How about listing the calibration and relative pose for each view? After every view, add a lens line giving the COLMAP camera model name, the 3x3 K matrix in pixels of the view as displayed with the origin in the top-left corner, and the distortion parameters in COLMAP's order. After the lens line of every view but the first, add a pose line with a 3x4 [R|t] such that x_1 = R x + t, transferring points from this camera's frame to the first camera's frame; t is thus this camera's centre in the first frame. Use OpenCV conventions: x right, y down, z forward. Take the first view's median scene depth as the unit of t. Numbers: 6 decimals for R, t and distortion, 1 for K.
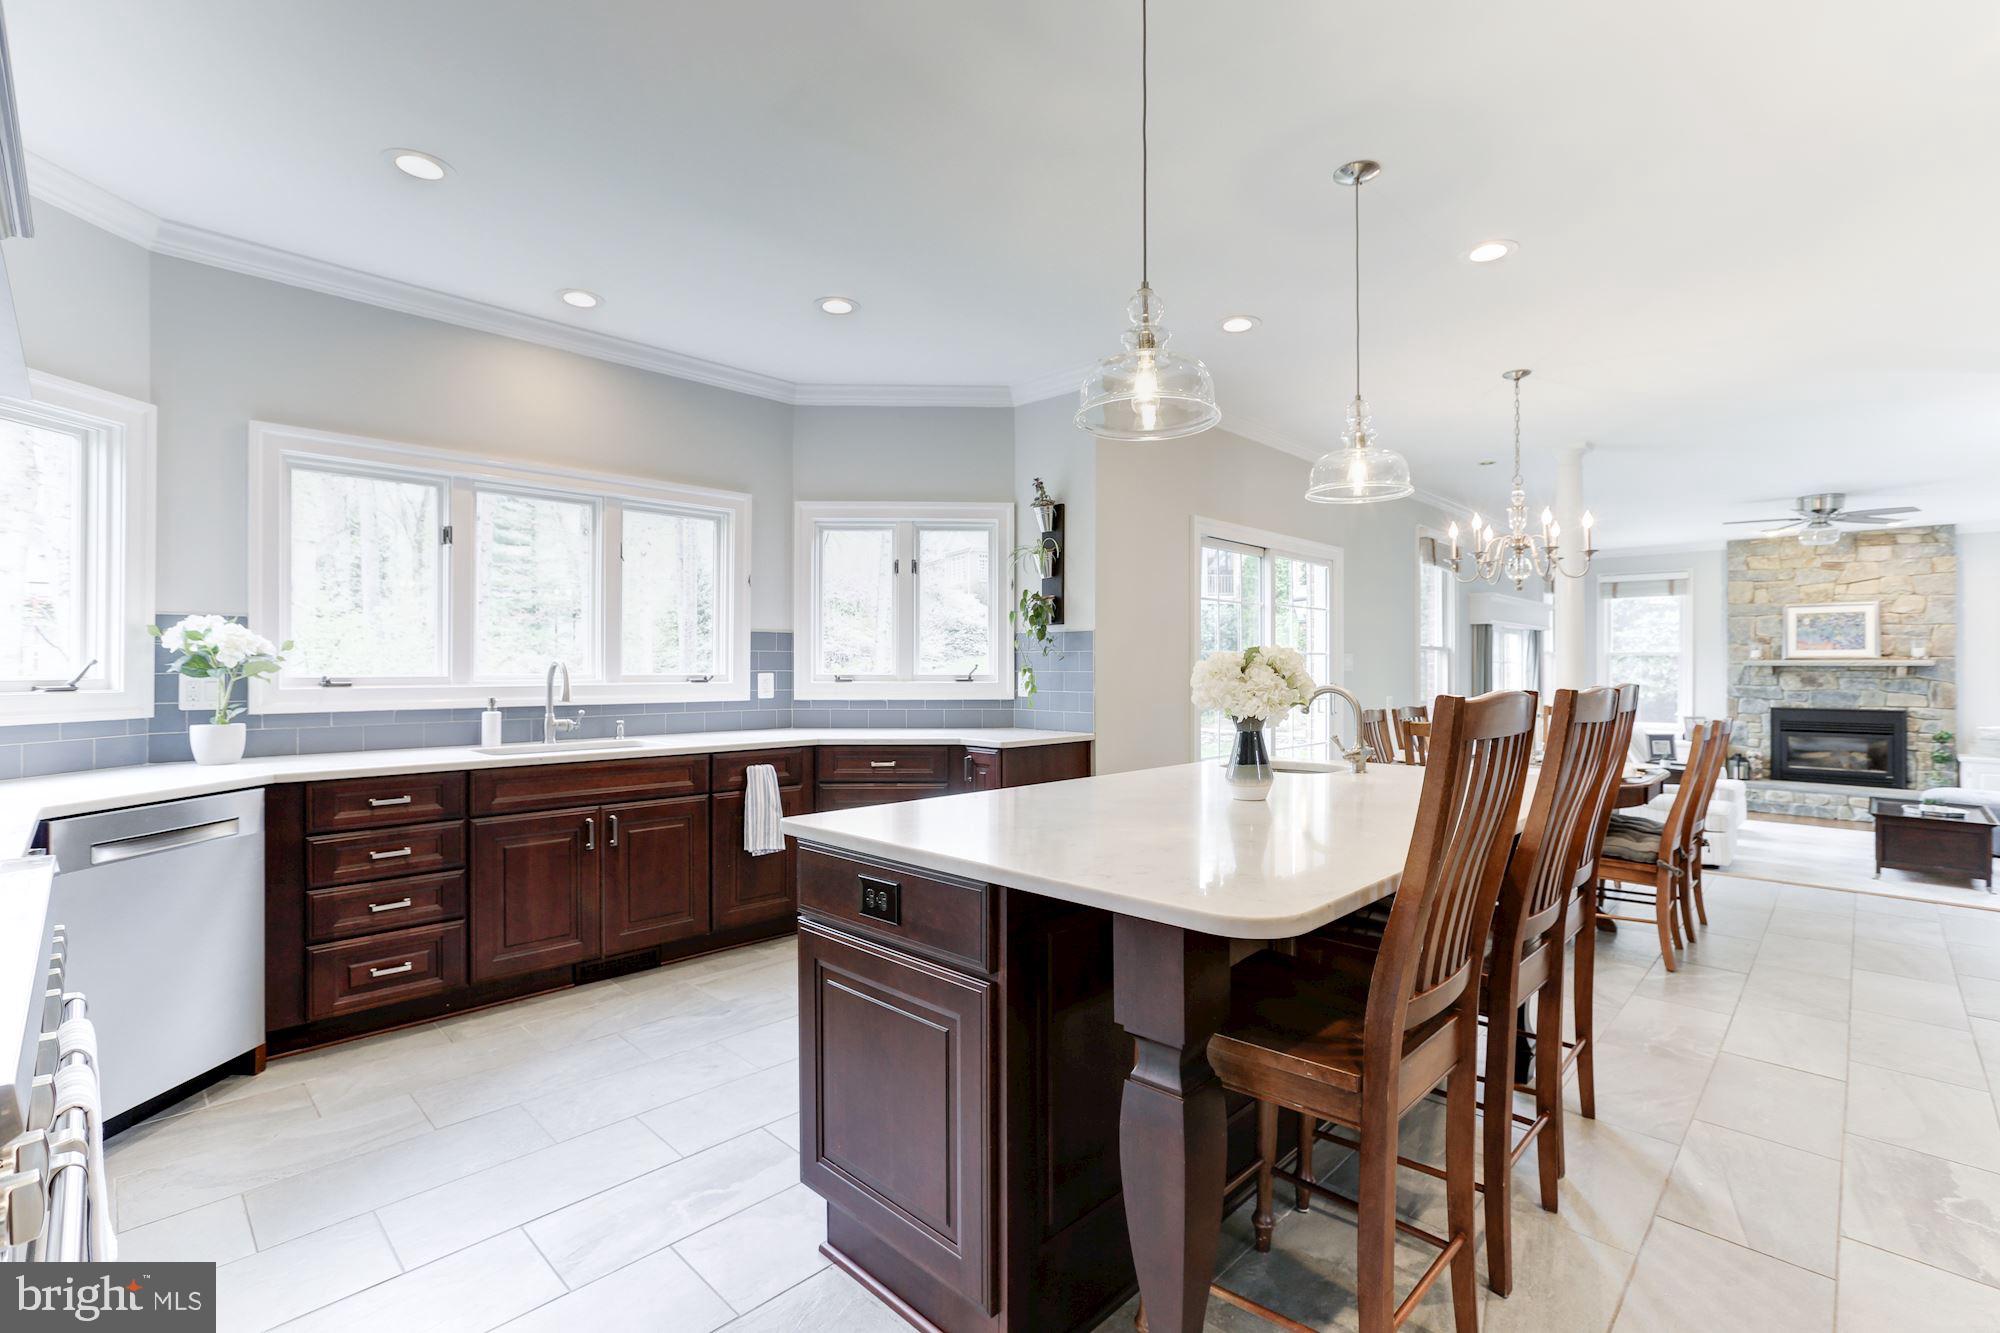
lens RADIAL K [[933.7, 0, 987.6], [0, 933.7, 661.3], [0, 0, 1]] dist [-0.011918, 0.014565]
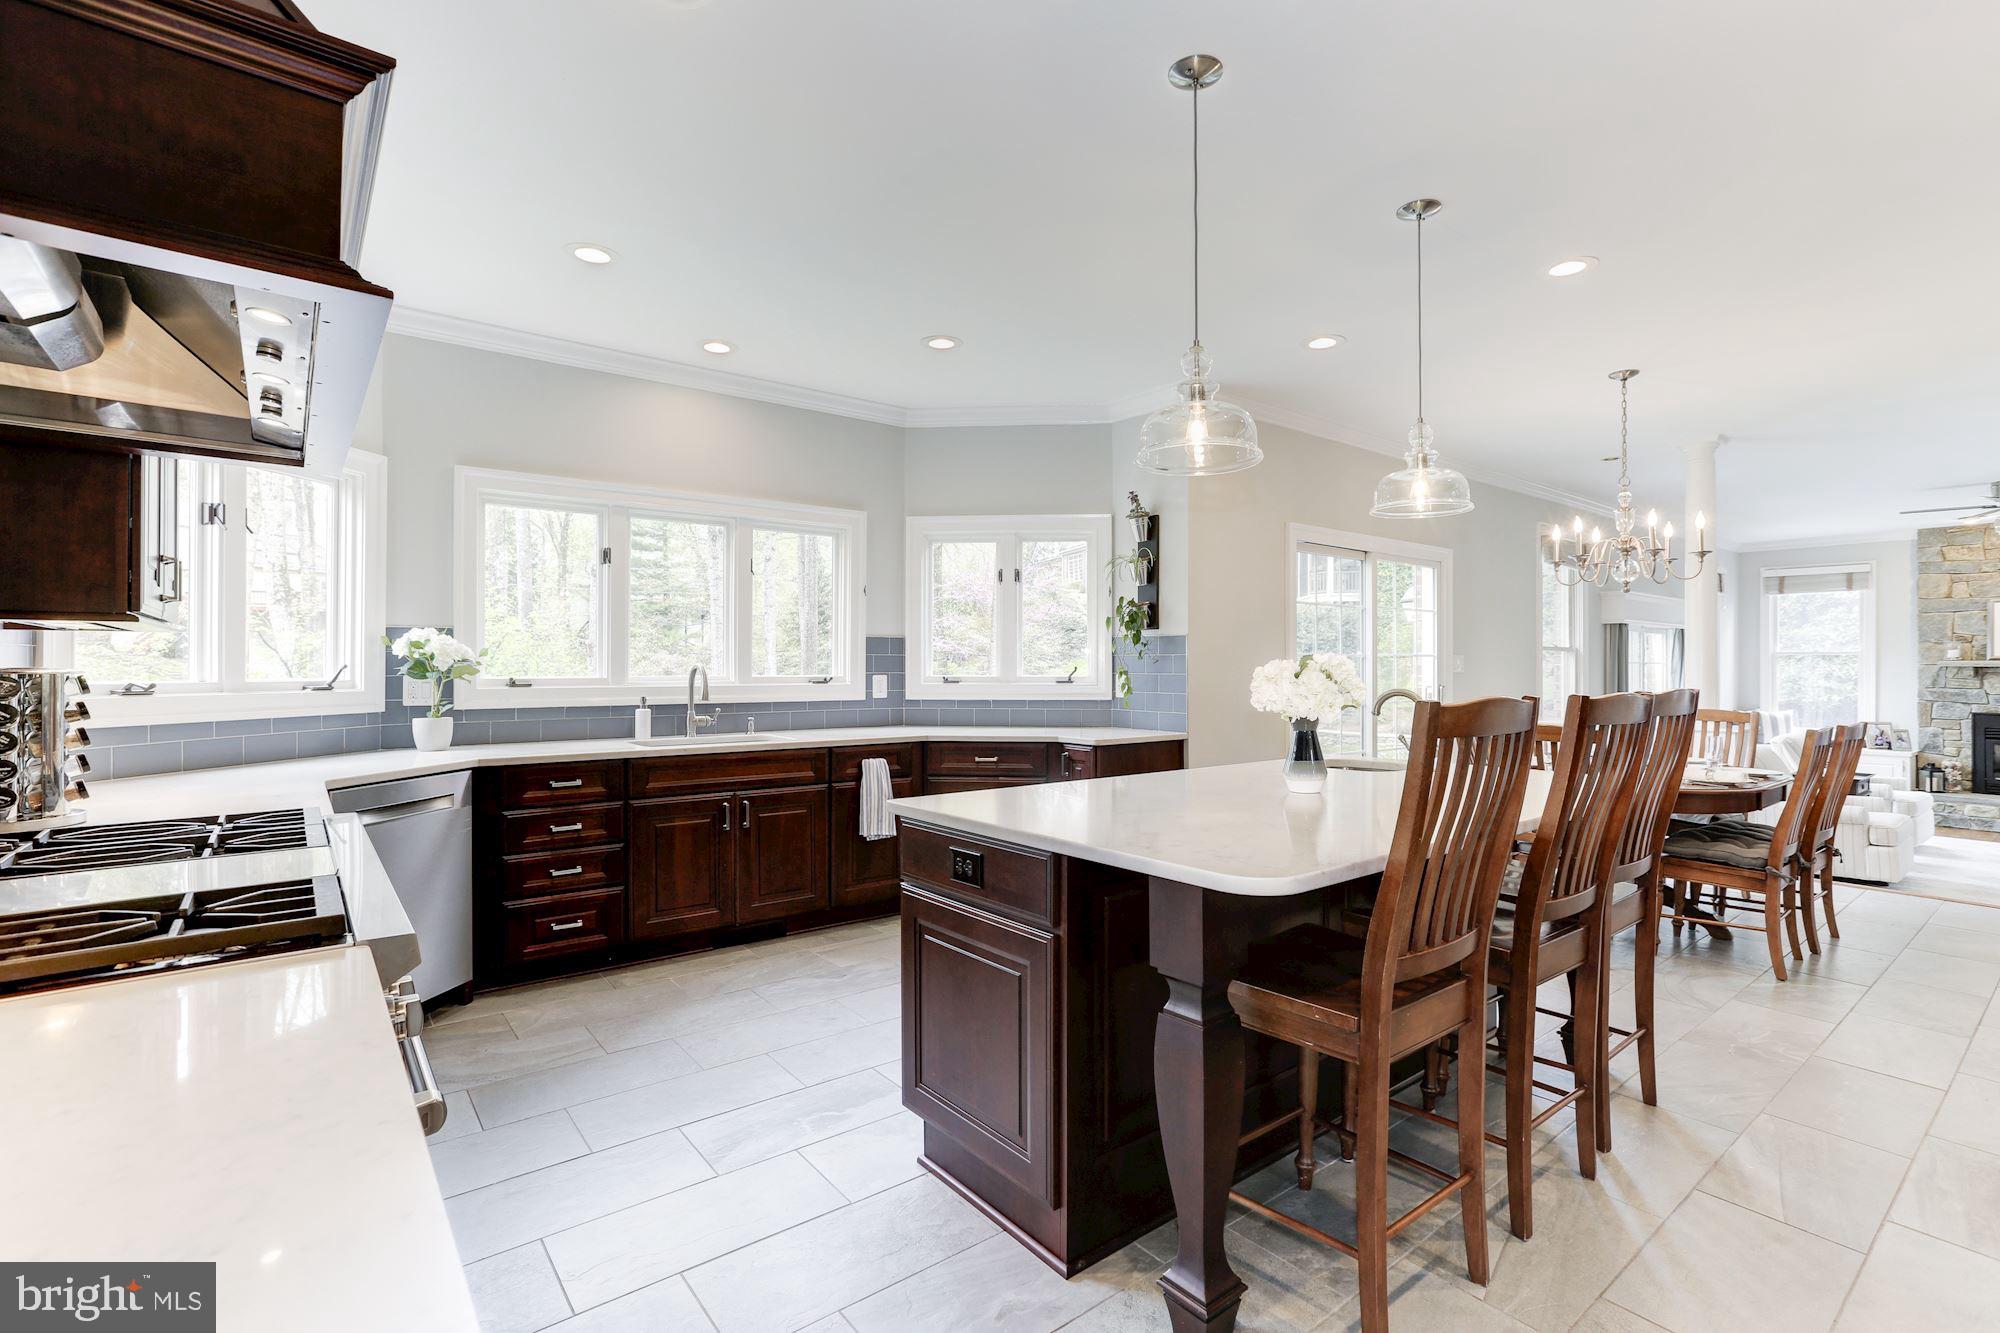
lens RADIAL K [[931.0, 0, 1010.3], [0, 931.0, 662.6], [0, 0, 1]] dist [-0.002976, 0.013523]
pose [[0.995174, 0.001453, -0.098113, 0.033664], [-0.001302, 0.999998, 0.001595, -0.005941], [0.098115, -0.001459, 0.995174, -0.109485]]
